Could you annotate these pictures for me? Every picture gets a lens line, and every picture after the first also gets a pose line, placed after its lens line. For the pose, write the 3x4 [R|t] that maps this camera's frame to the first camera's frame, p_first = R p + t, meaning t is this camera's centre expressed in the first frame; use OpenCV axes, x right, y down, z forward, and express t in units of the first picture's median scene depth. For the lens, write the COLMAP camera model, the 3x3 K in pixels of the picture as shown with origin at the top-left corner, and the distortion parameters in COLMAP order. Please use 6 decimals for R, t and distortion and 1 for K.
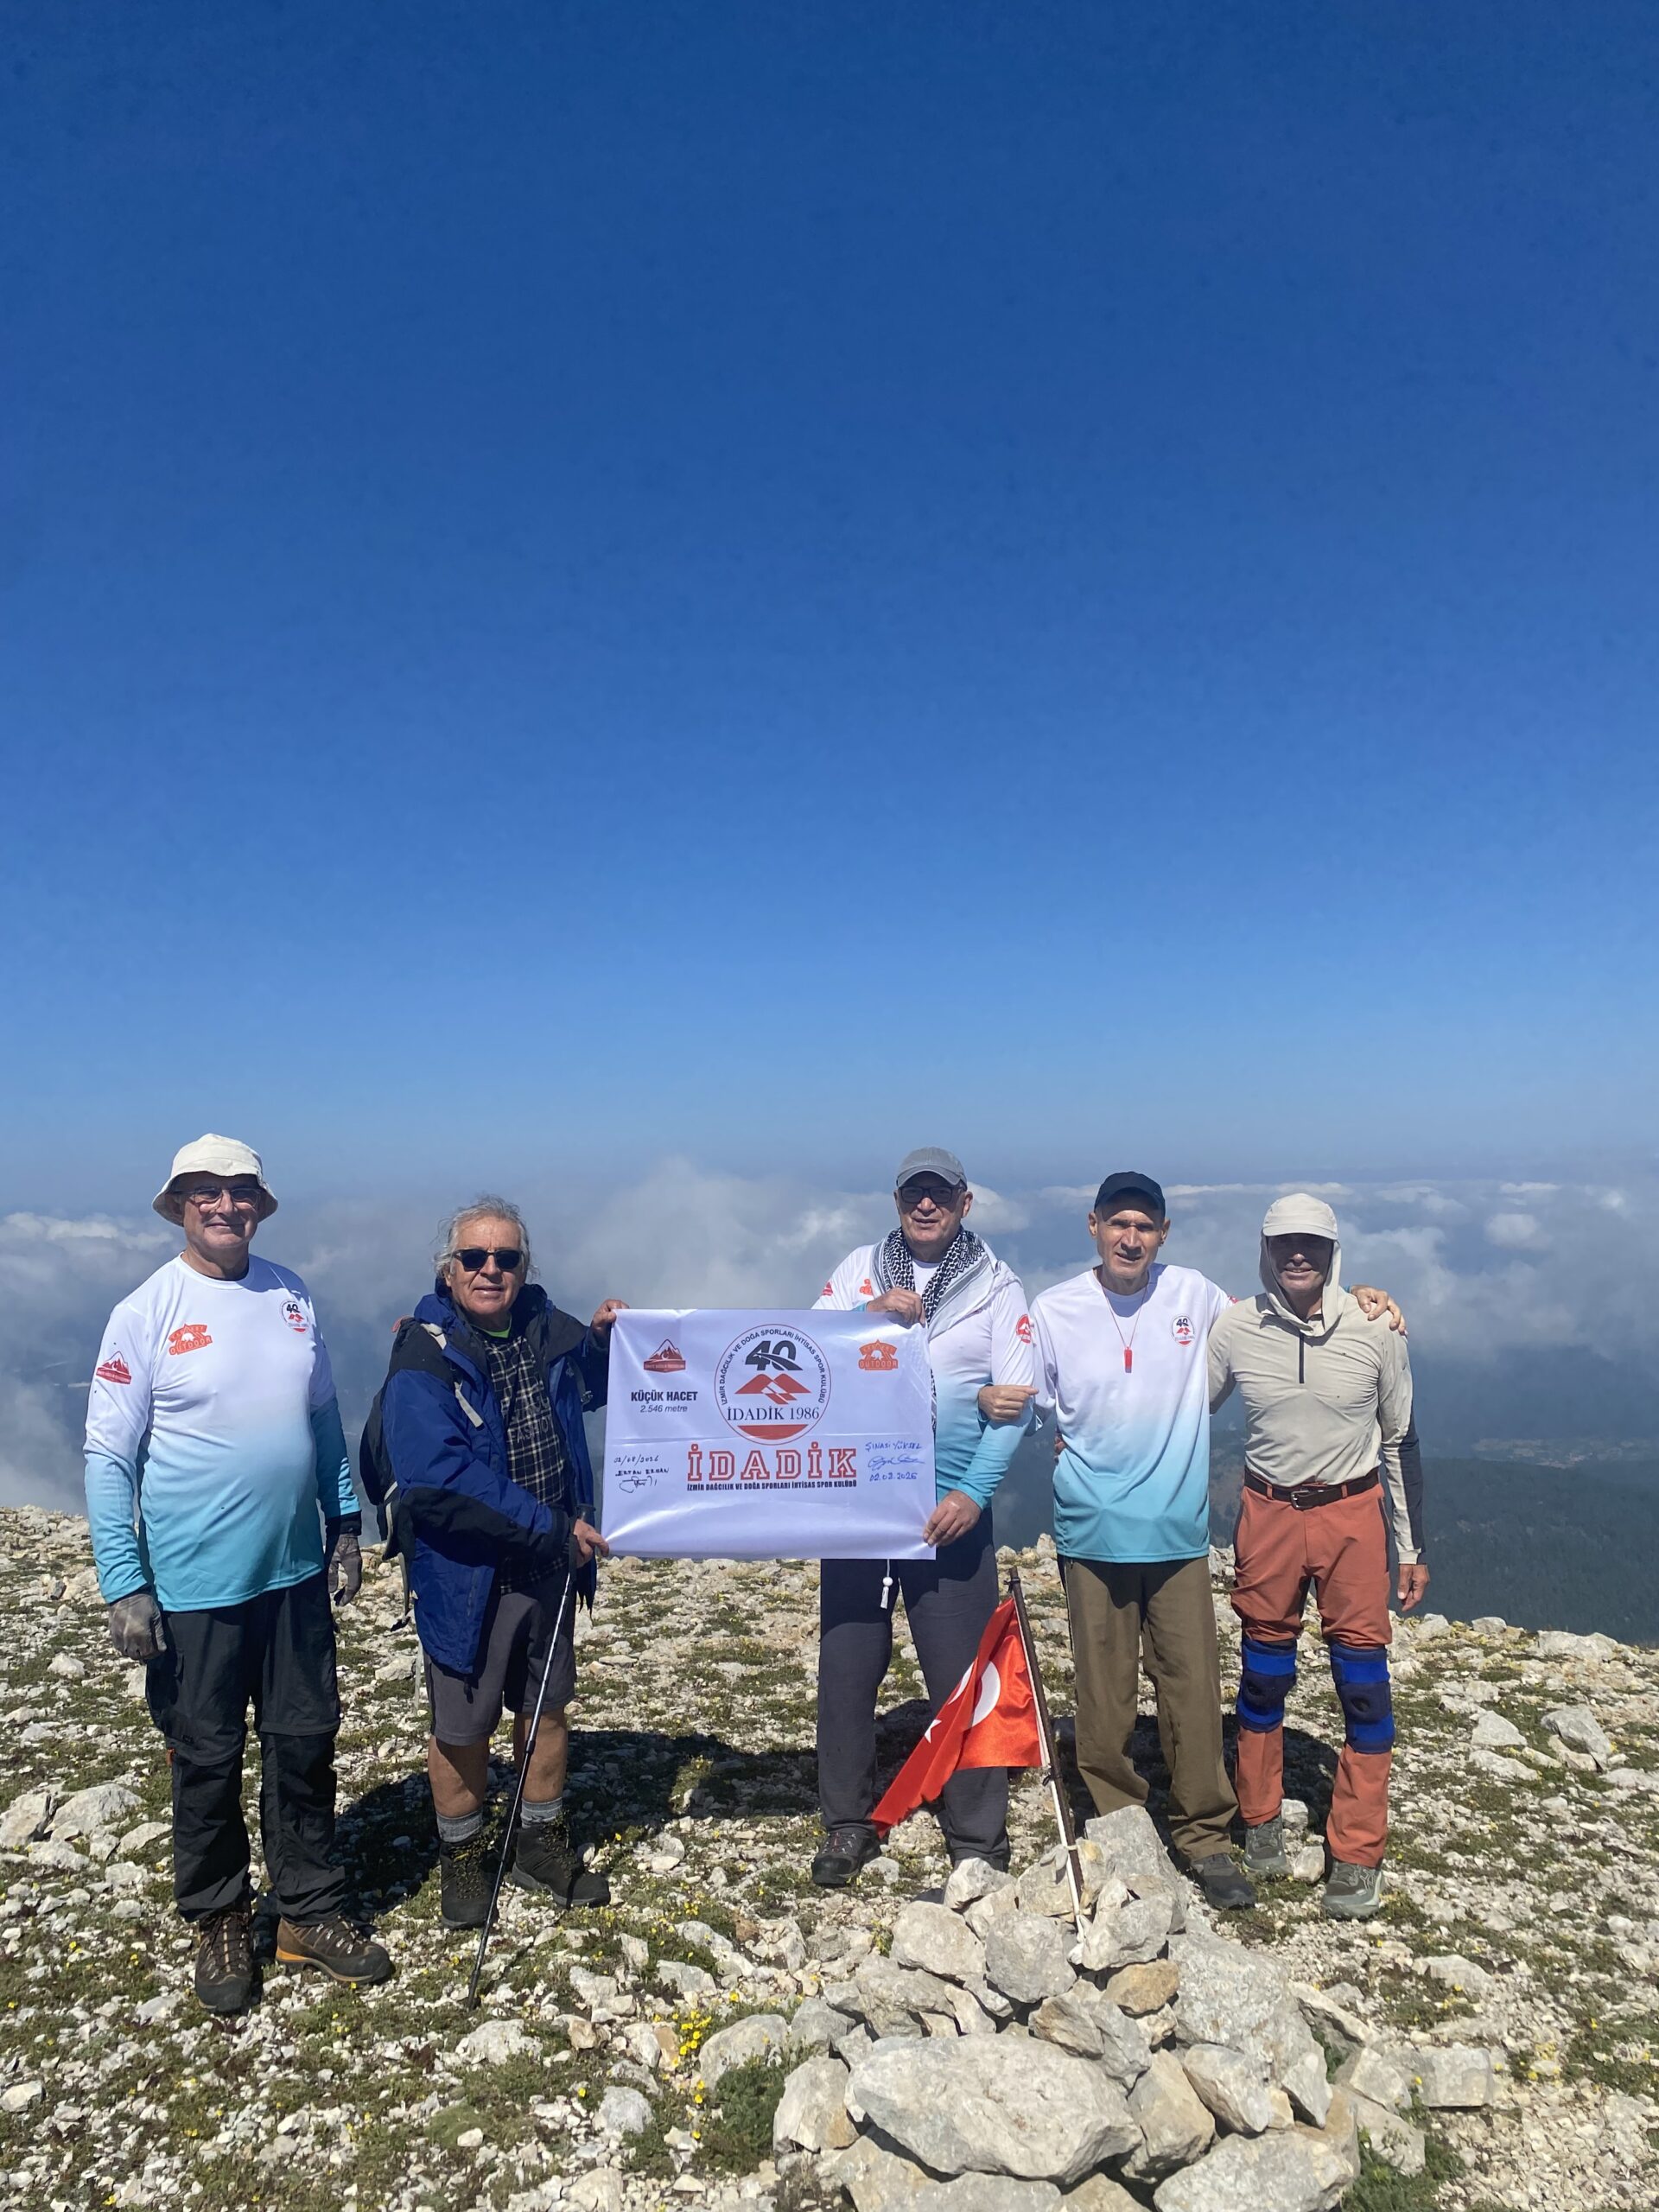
lens RADIAL K [[1658.4, 0, 801.8], [0, 1658.4, 1115.9], [0, 0, 1]] dist [0.015262, -0.001803]
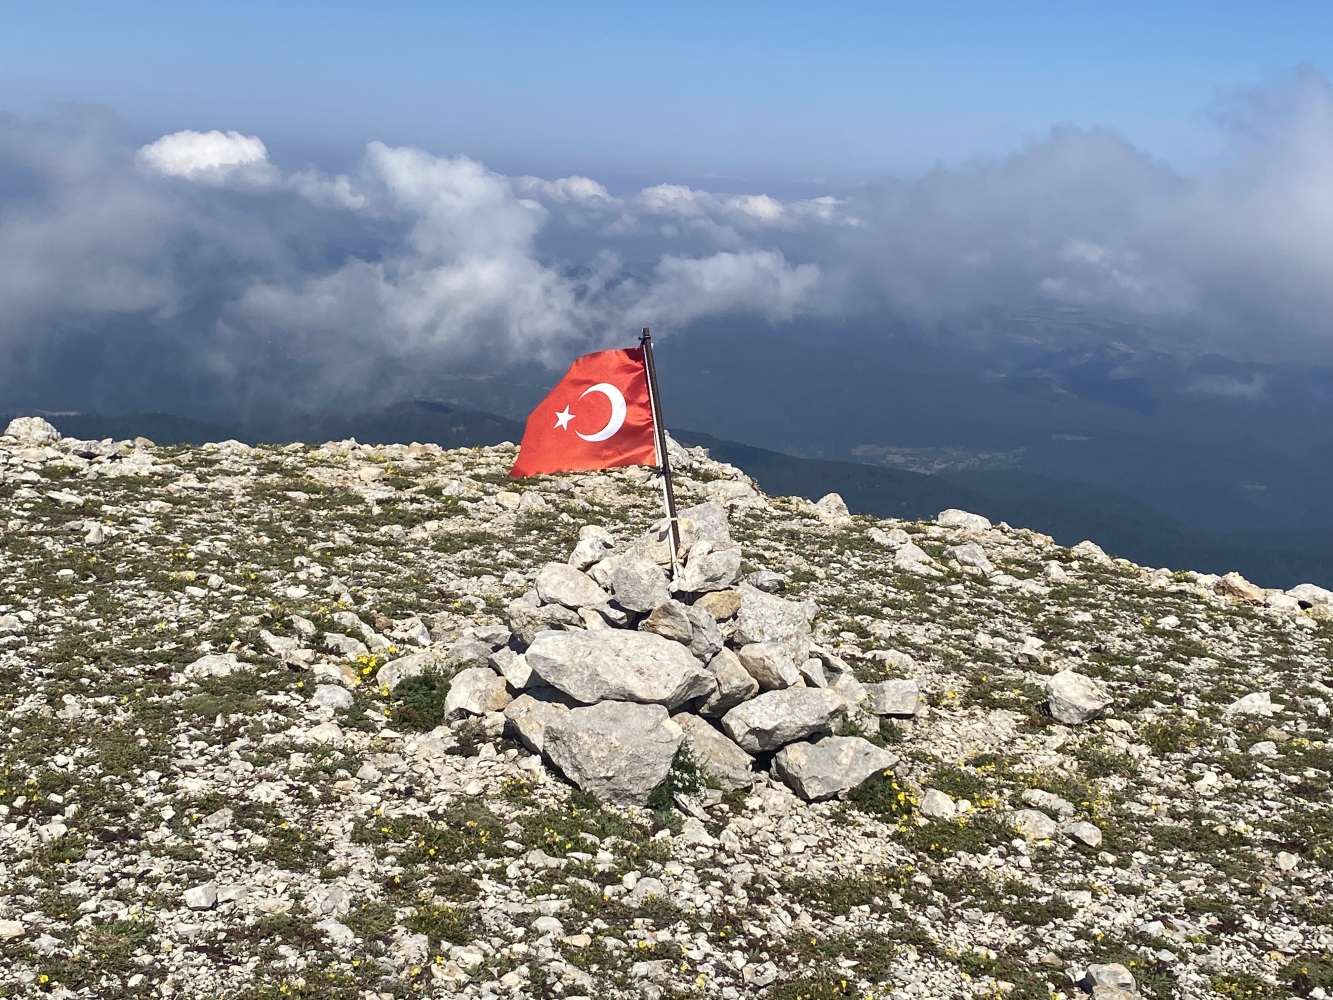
lens RADIAL K [[1661.7, 0, 640.2], [0, 1661.7, 444.8], [0, 0, 1]] dist [0.239446, -0.666730]
pose [[0.967239, 0.052667, 0.248343, -0.164728], [-0.102446, 0.976030, 0.192014, 0.082459], [-0.232278, -0.211165, 0.949450, -0.240448]]
